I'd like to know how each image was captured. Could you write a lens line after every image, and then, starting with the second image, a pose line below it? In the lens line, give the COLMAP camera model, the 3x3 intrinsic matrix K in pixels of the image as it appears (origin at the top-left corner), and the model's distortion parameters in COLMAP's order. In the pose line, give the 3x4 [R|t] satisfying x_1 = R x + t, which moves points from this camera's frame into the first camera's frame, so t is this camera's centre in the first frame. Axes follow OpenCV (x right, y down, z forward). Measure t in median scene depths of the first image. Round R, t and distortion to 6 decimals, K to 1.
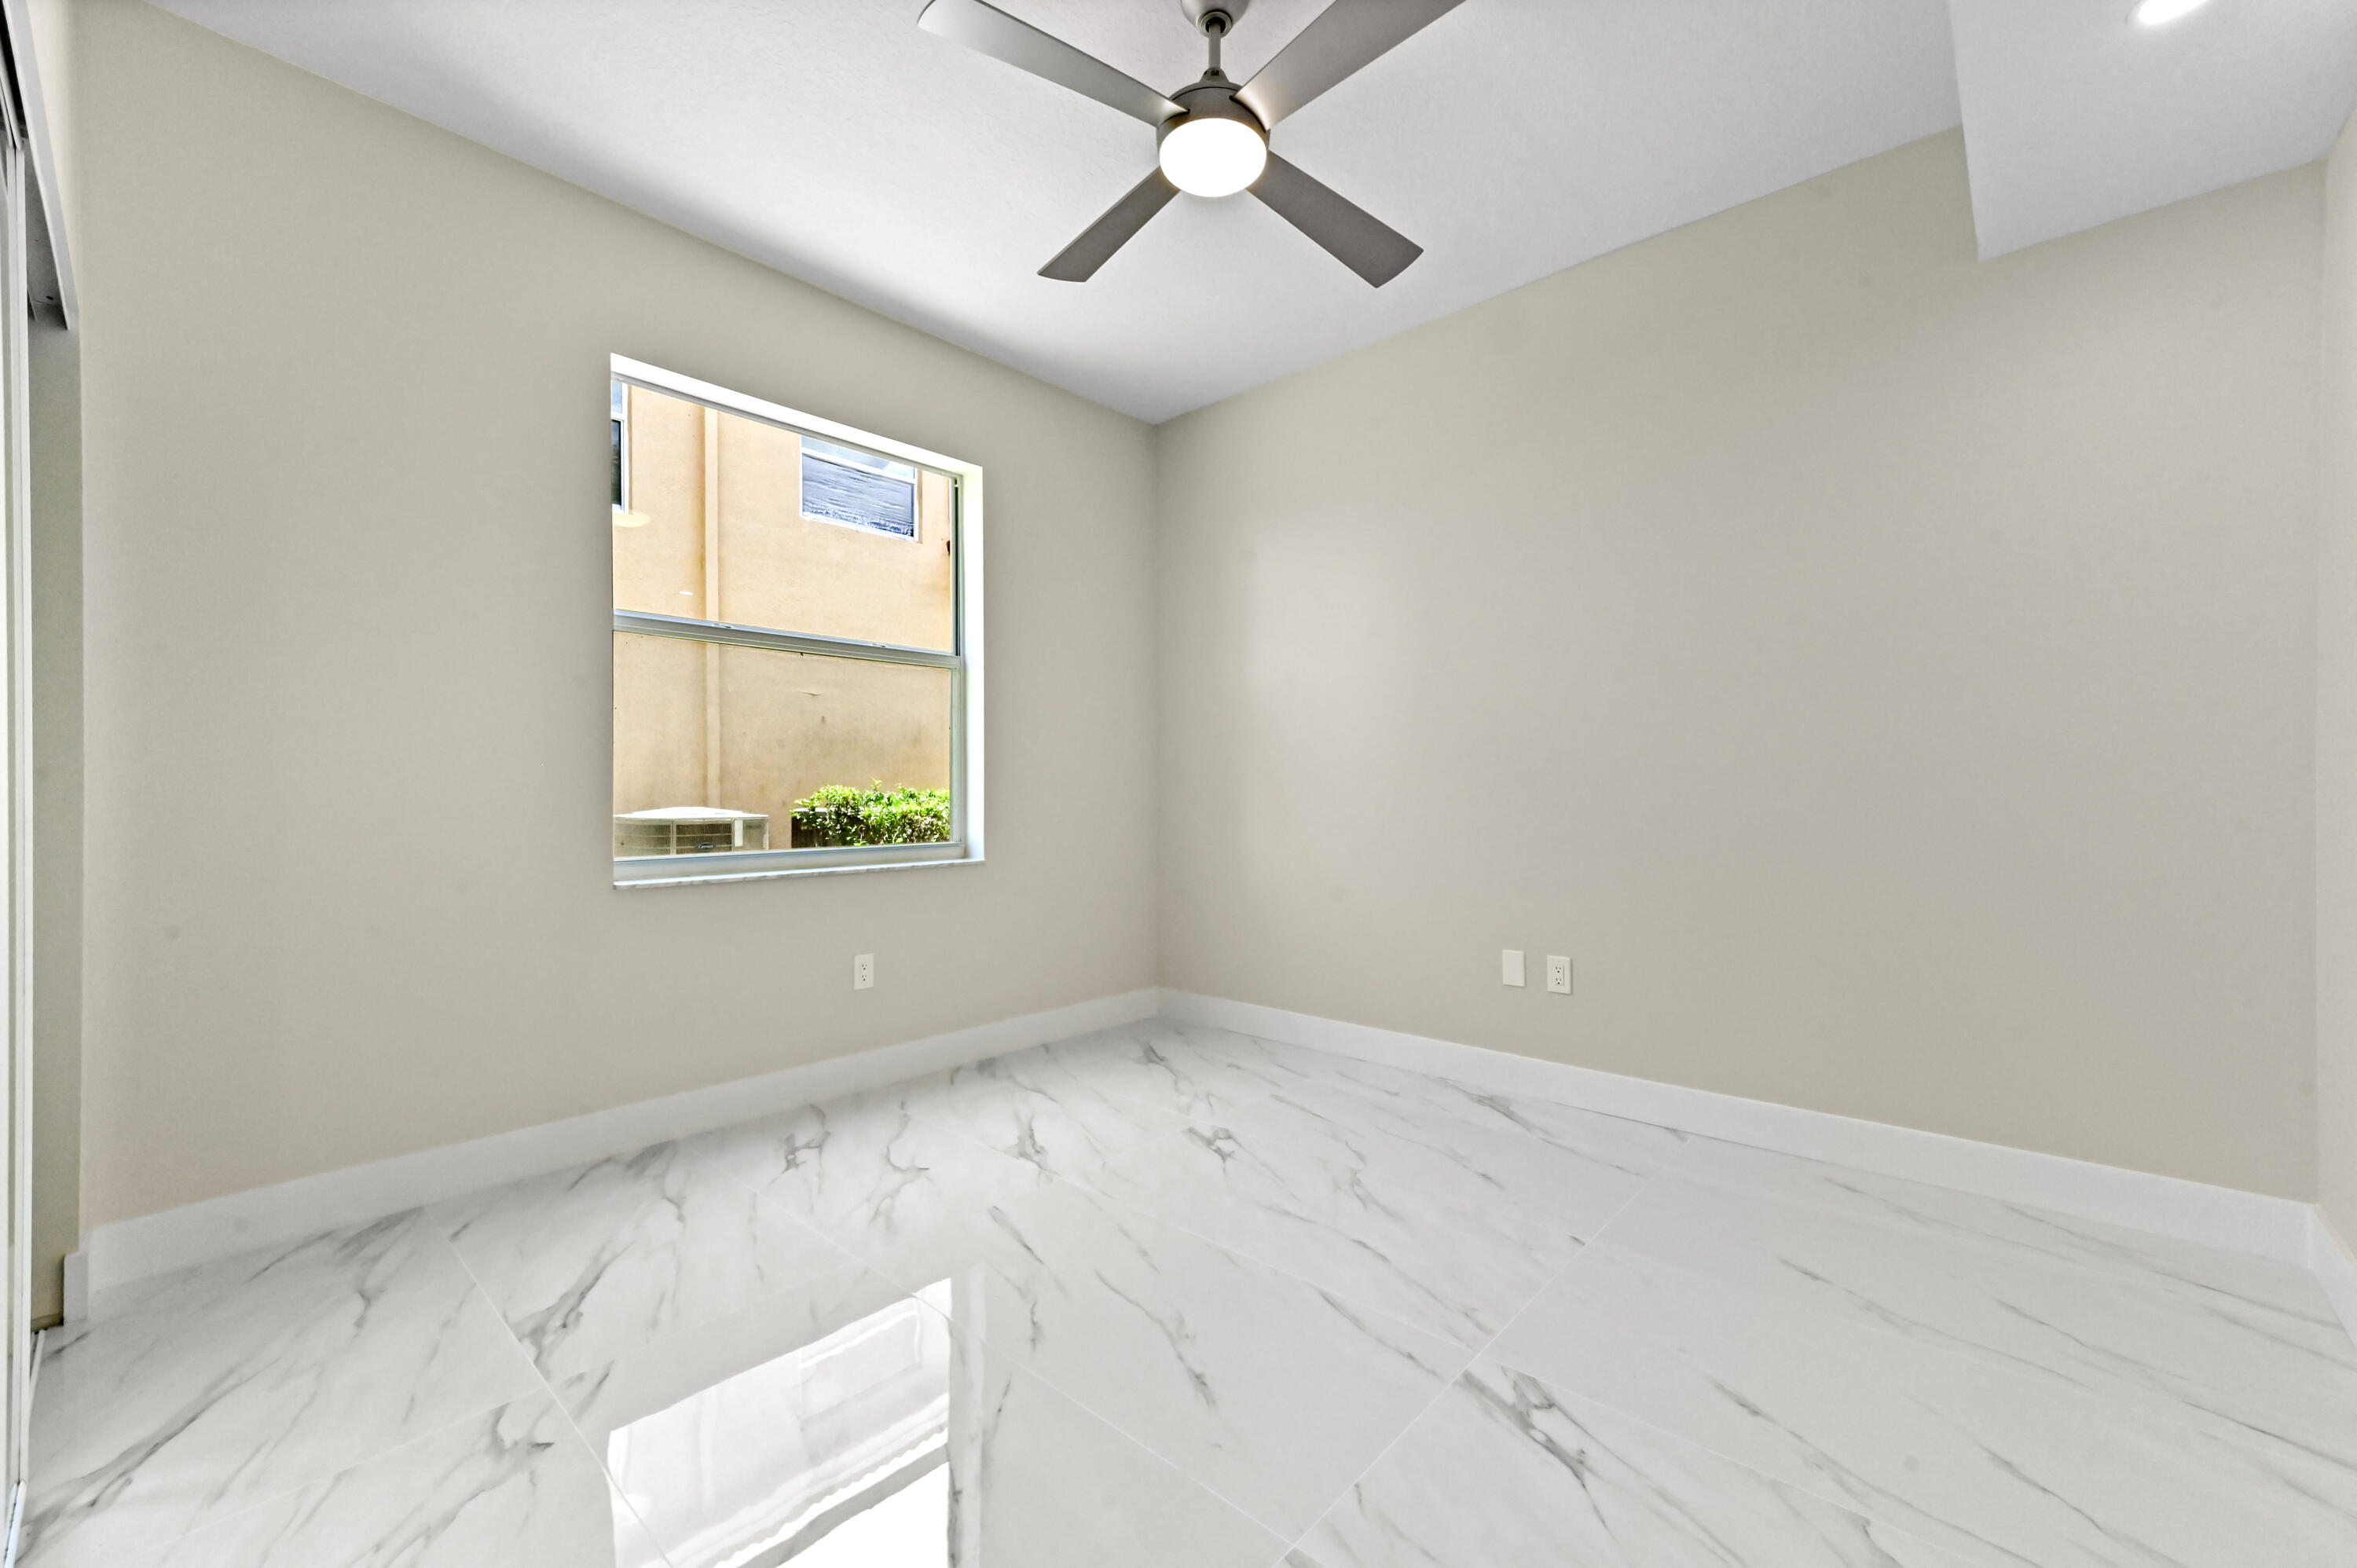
lens RADIAL K [[936.7, 0, 1176.2], [0, 936.7, 788.3], [0, 0, 1]] dist [0.016759, -0.000002]
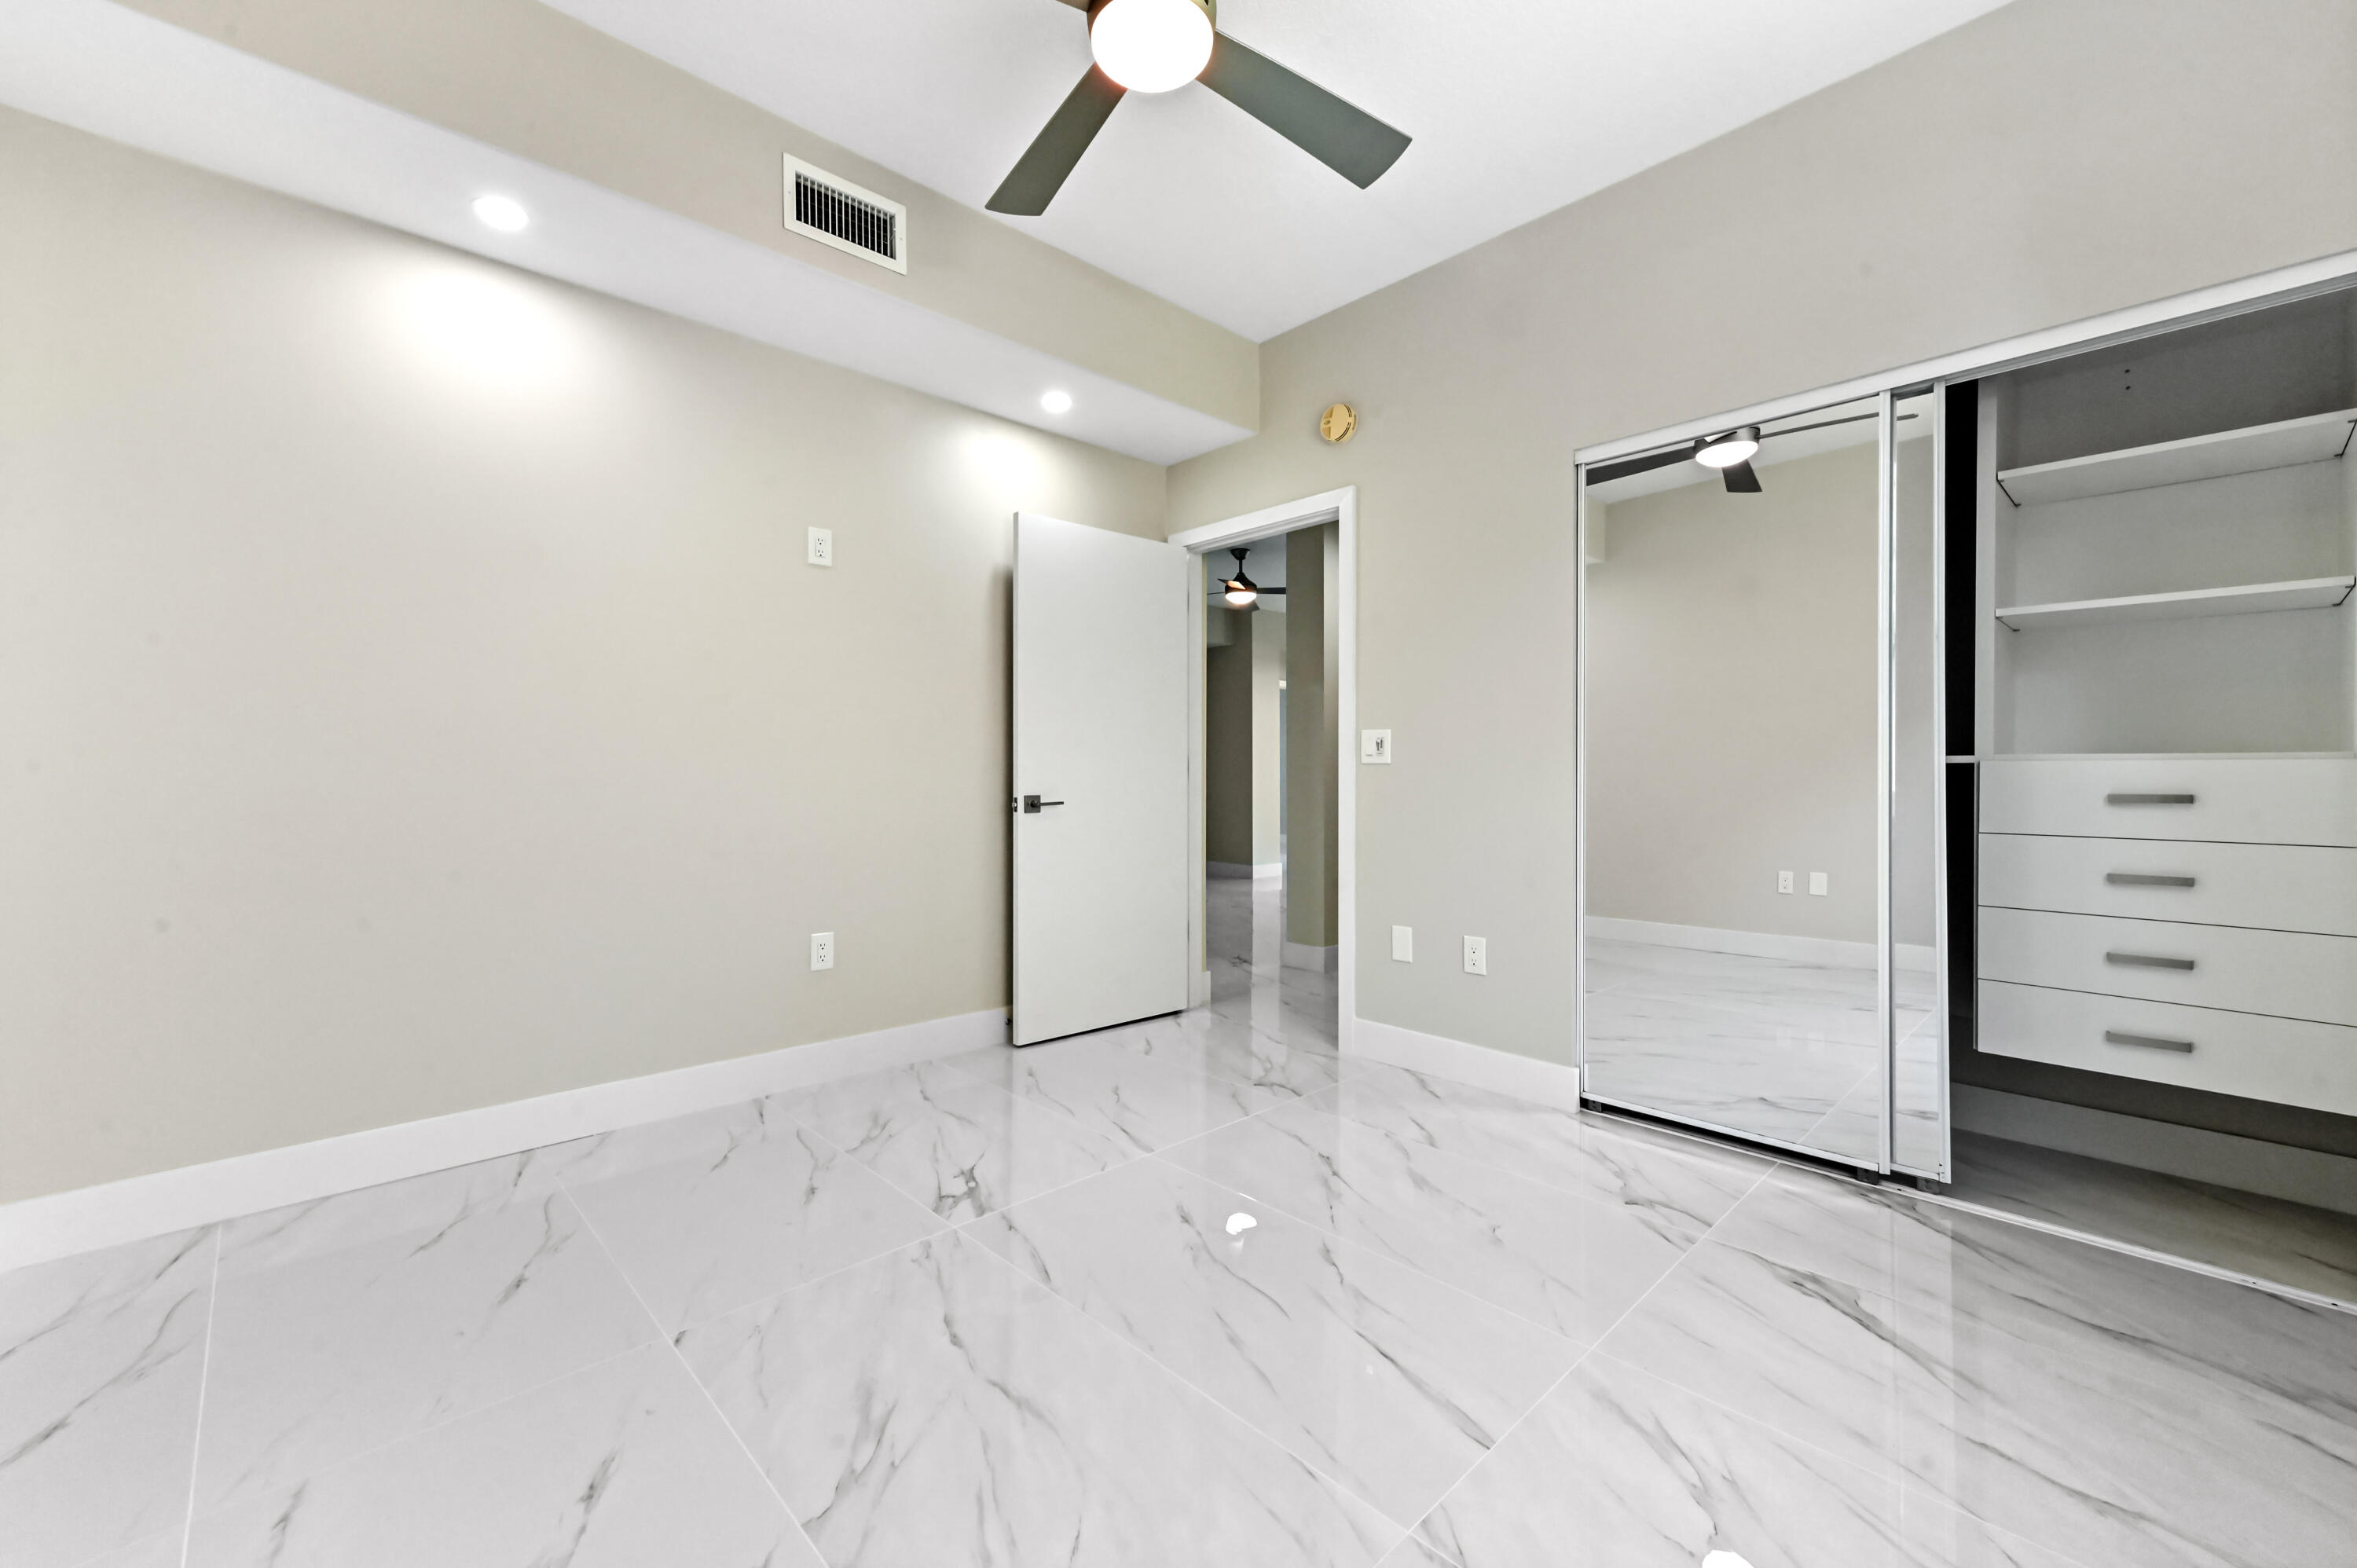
lens RADIAL K [[936.7, 0, 1176.2], [0, 936.7, 788.3], [0, 0, 1]] dist [0.016759, -0.000002]
pose [[-0.997578, 0.001228, 0.069540, -0.047258], [0.001598, 0.999985, 0.005264, 0.025353], [-0.069533, 0.005362, -0.997565, 2.066329]]
